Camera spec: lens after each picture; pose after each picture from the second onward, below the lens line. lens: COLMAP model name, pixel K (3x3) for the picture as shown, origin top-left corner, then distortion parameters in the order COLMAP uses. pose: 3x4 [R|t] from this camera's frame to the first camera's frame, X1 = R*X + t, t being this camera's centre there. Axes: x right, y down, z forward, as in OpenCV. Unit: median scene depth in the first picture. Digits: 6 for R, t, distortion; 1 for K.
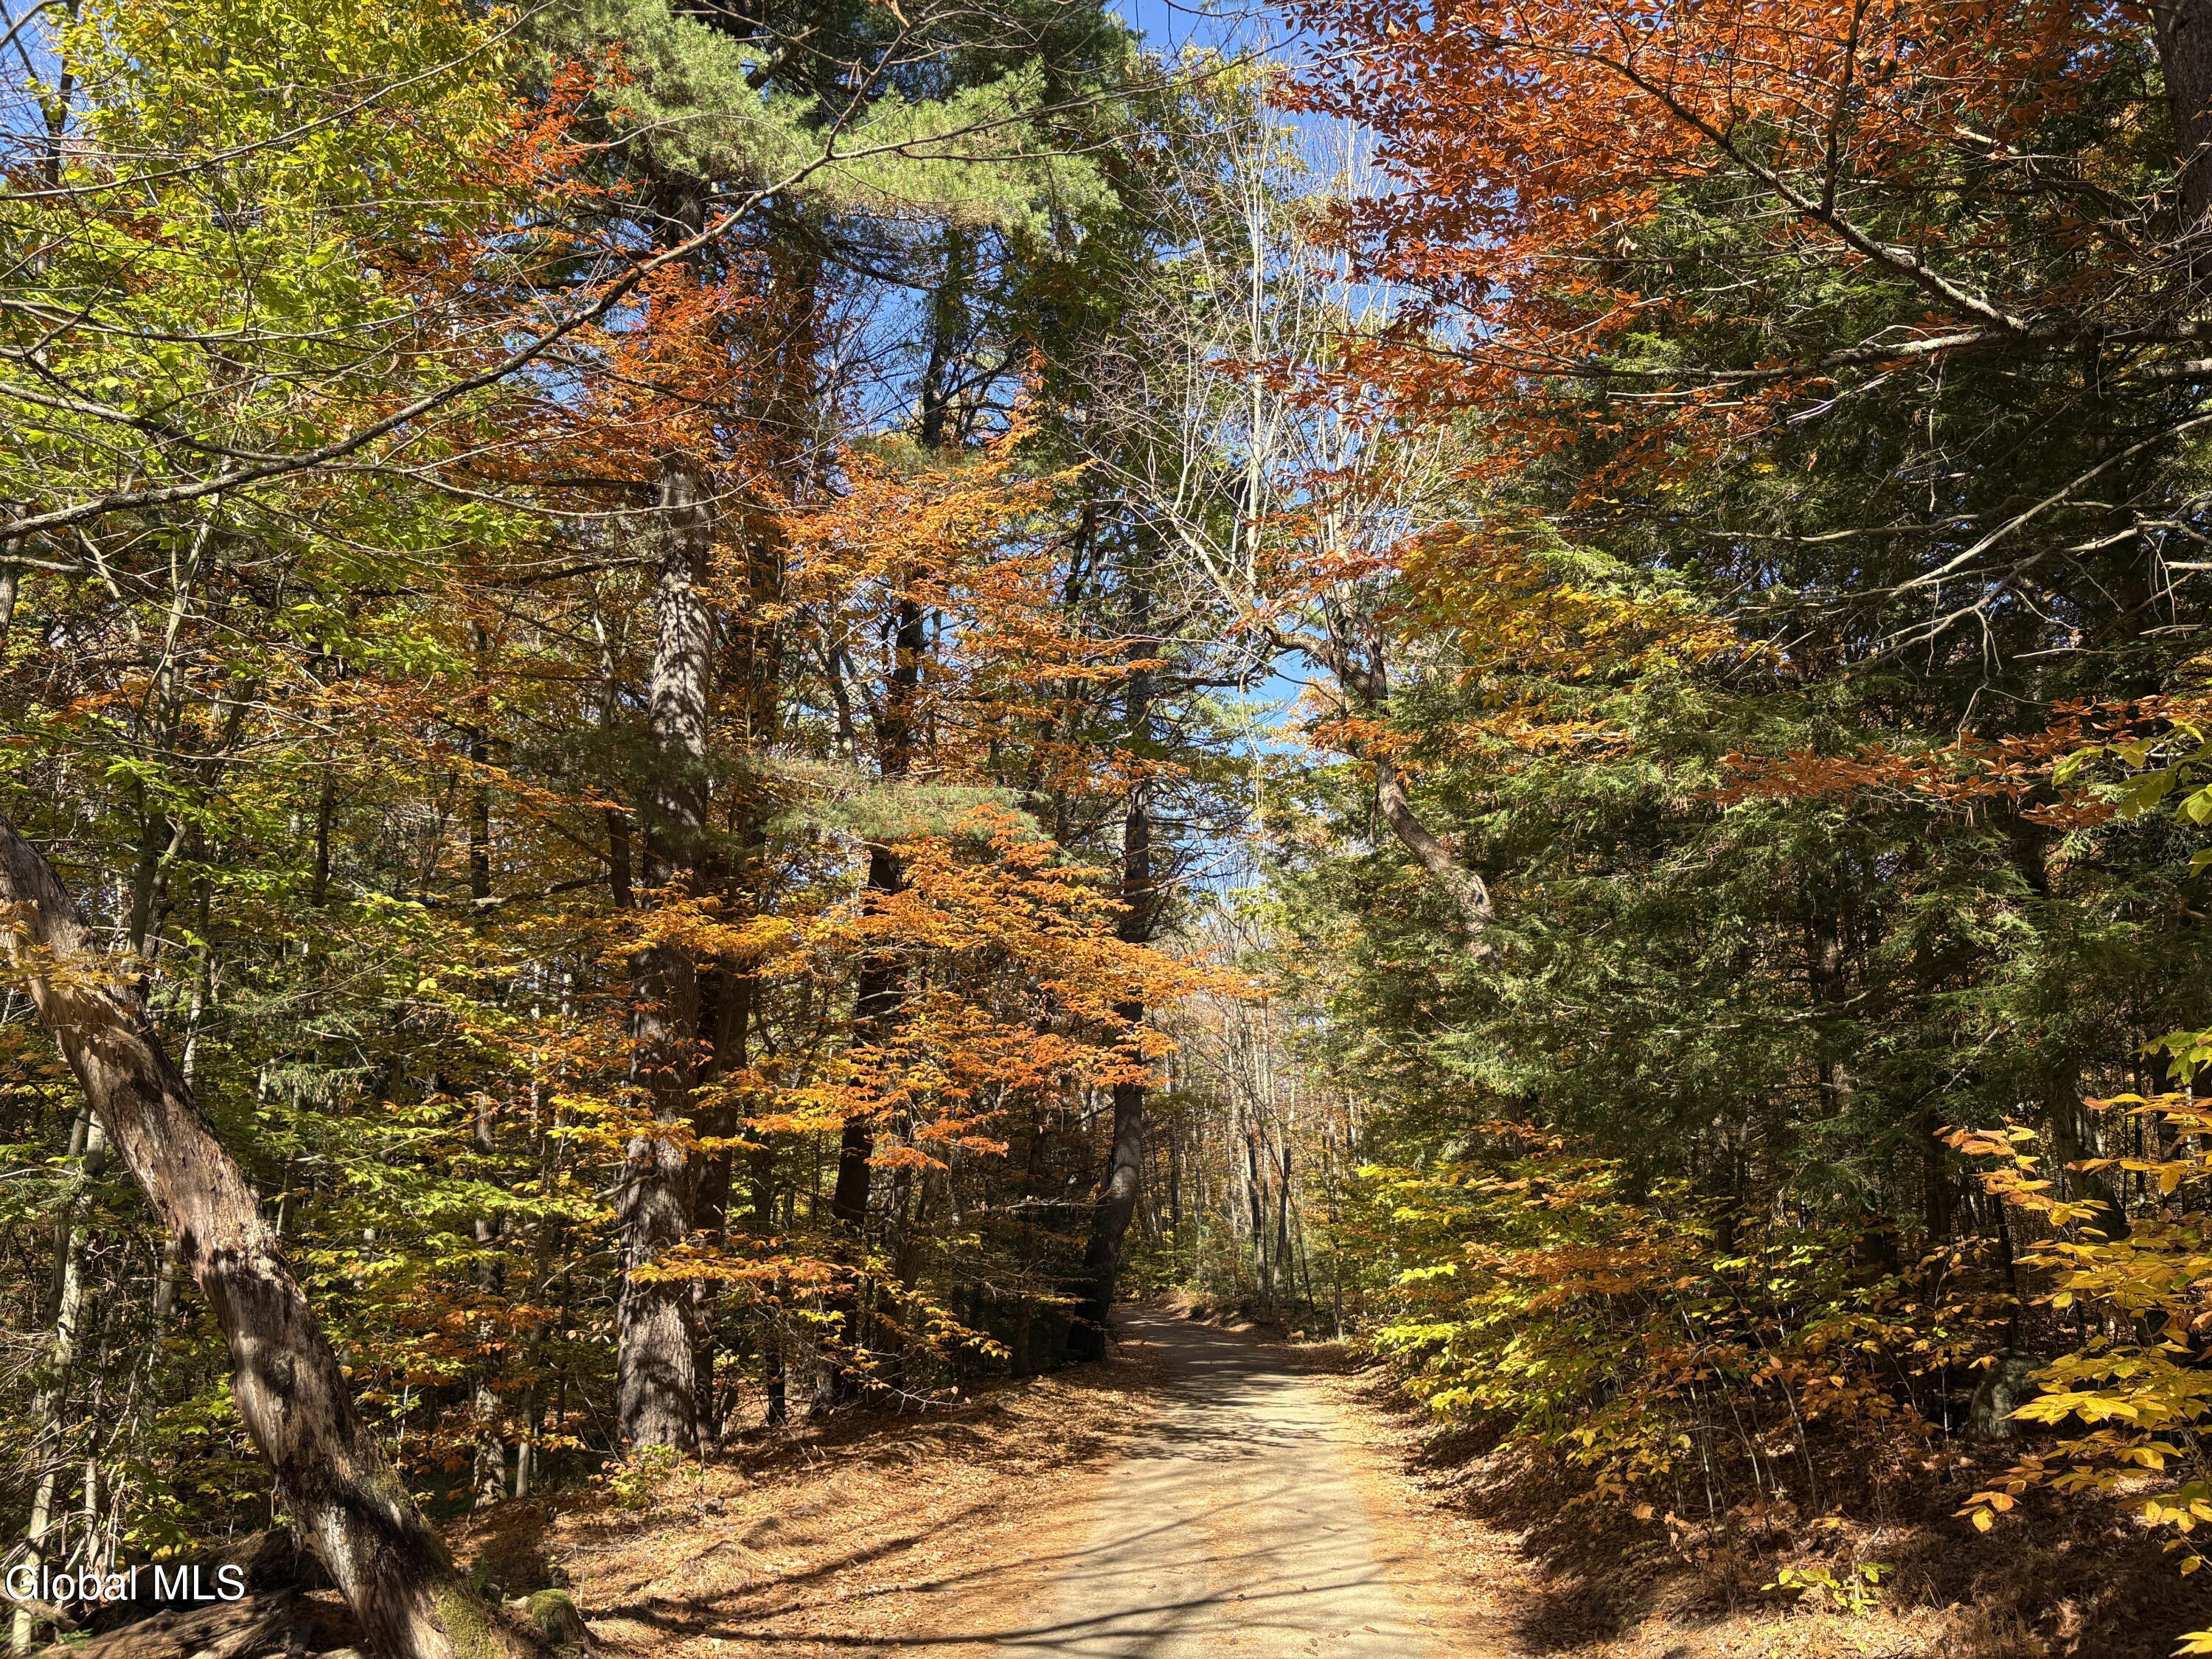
lens RADIAL K [[1683.7, 0, 1109.6], [0, 1683.7, 828.7], [0, 0, 1]] dist [0.010461, 0.004218]
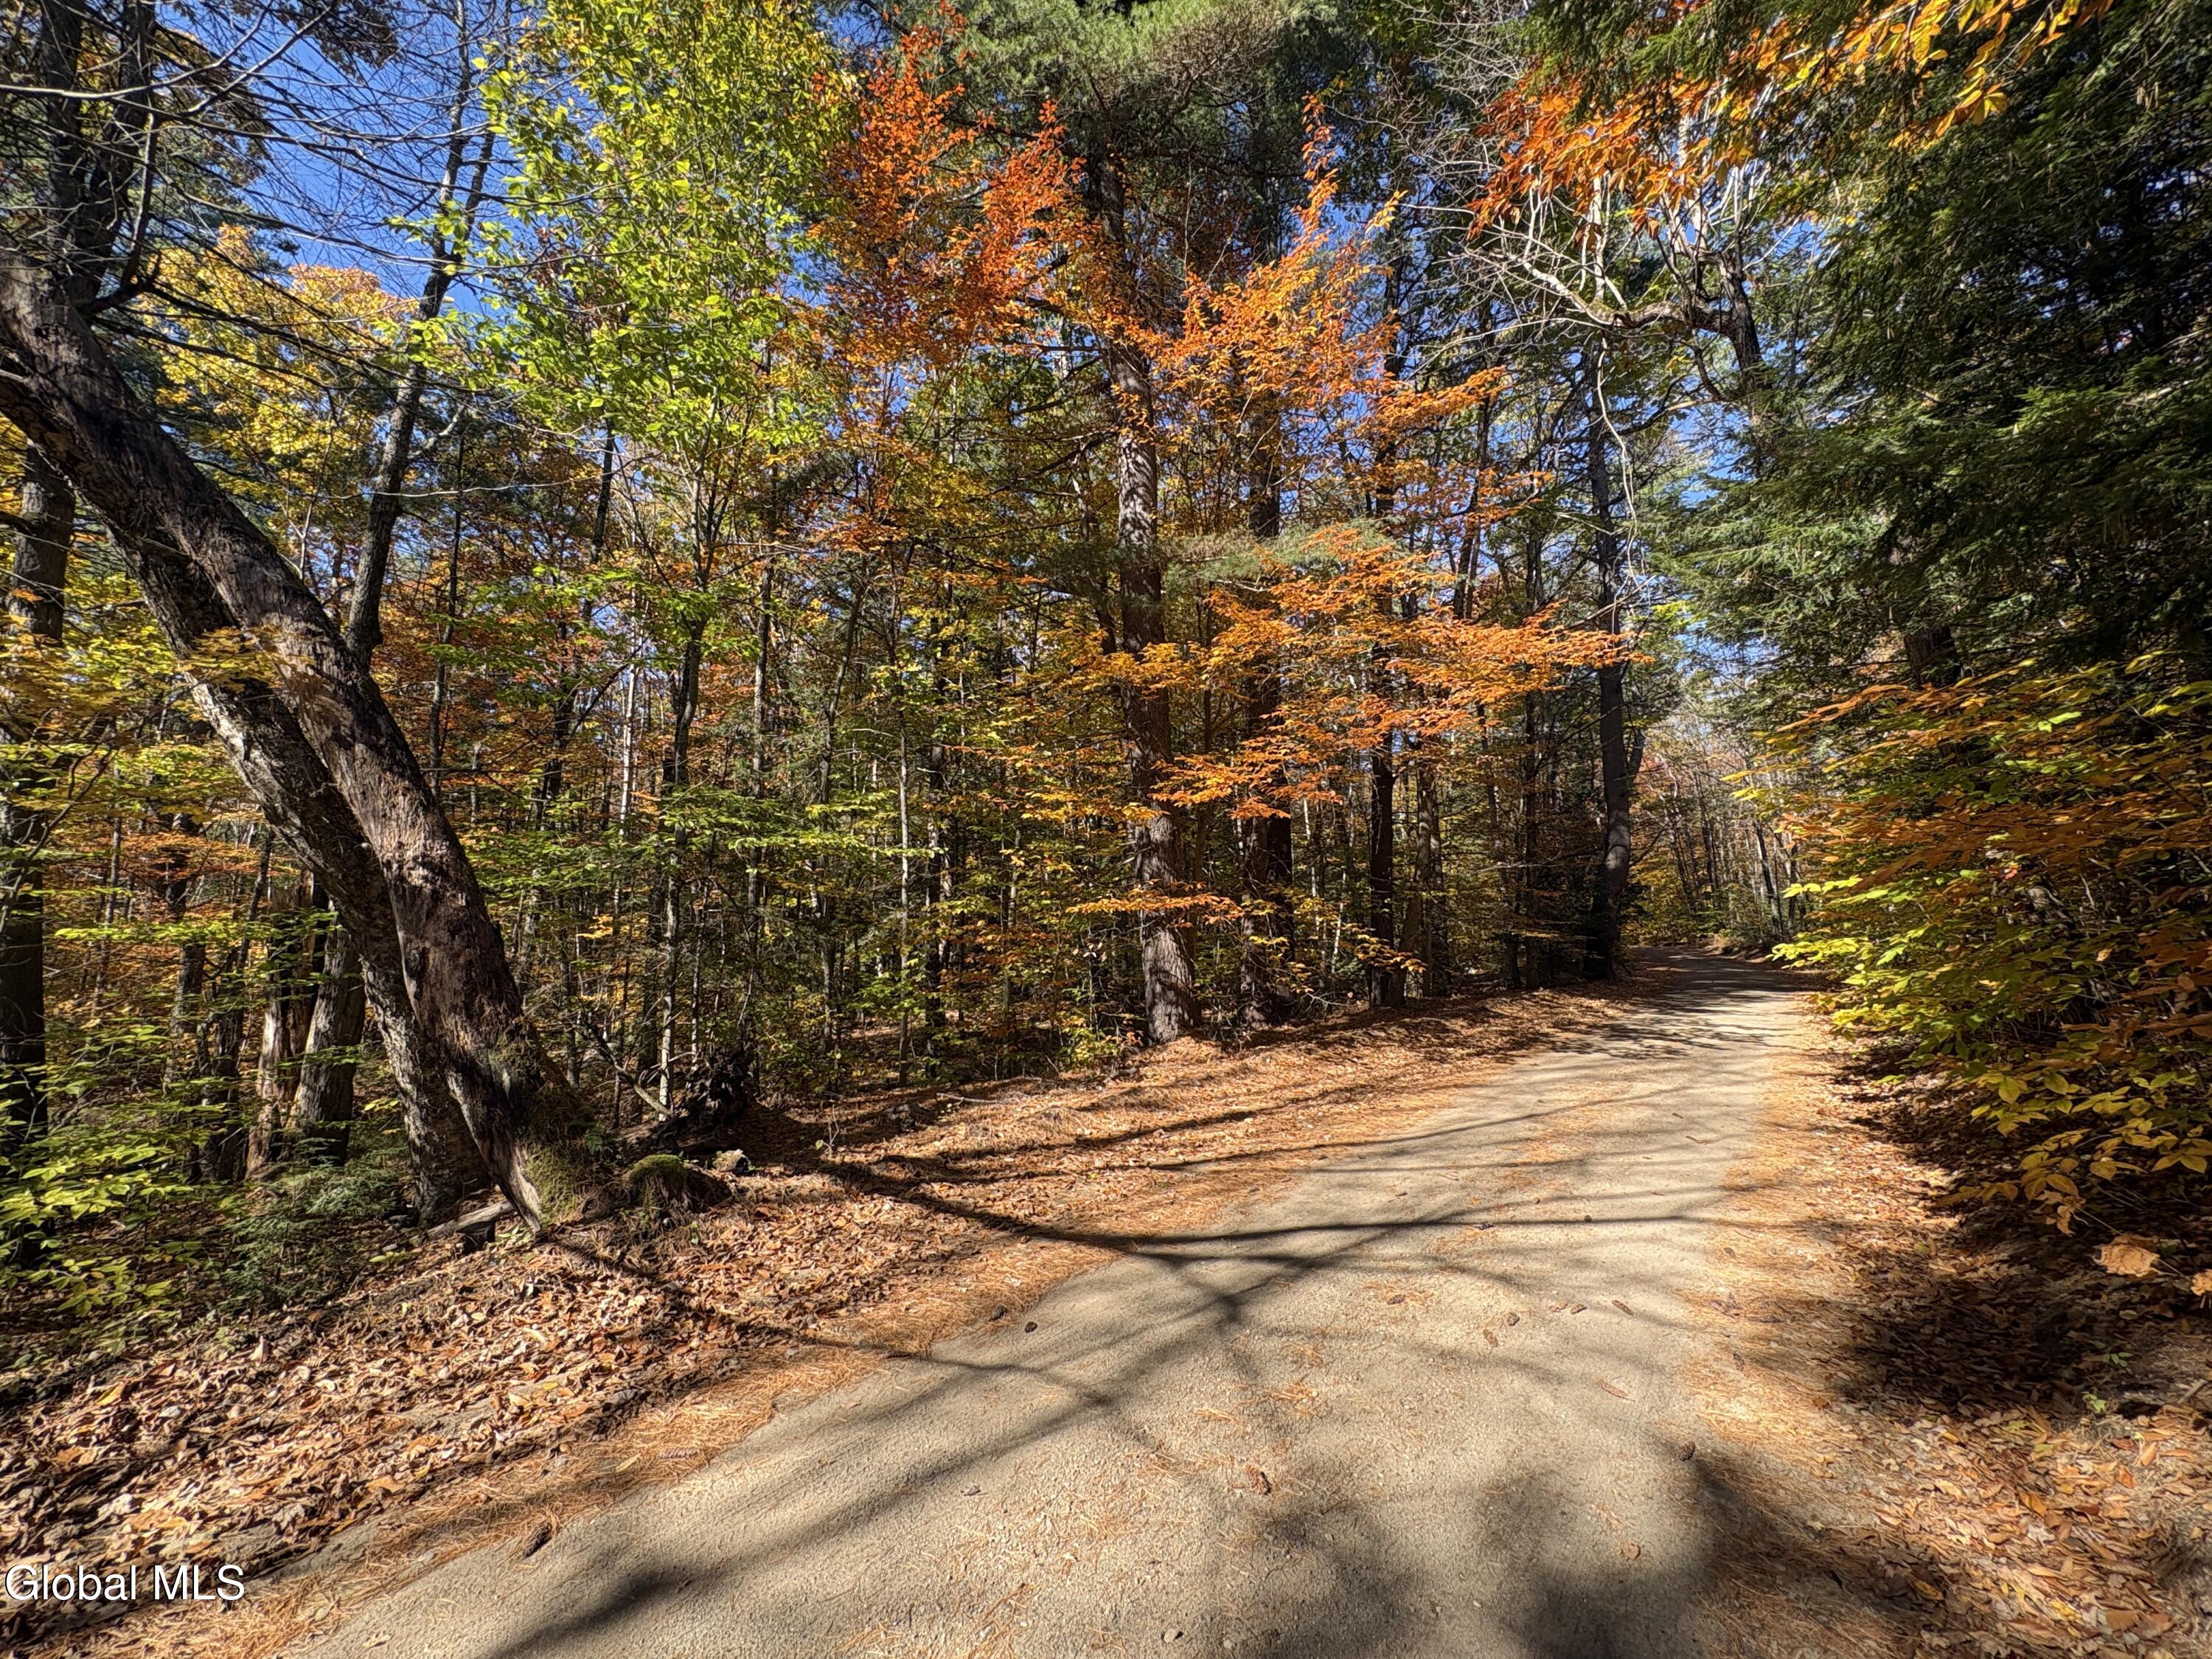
lens RADIAL K [[880.3, 0, 1100.2], [0, 880.3, 827.4], [0, 0, 1]] dist [0.001224, 0.000208]
pose [[0.832073, -0.078692, -0.549056, 0.119354], [0.152816, 0.984098, 0.090544, 0.115551], [0.533200, -0.159244, 0.830867, 0.353856]]
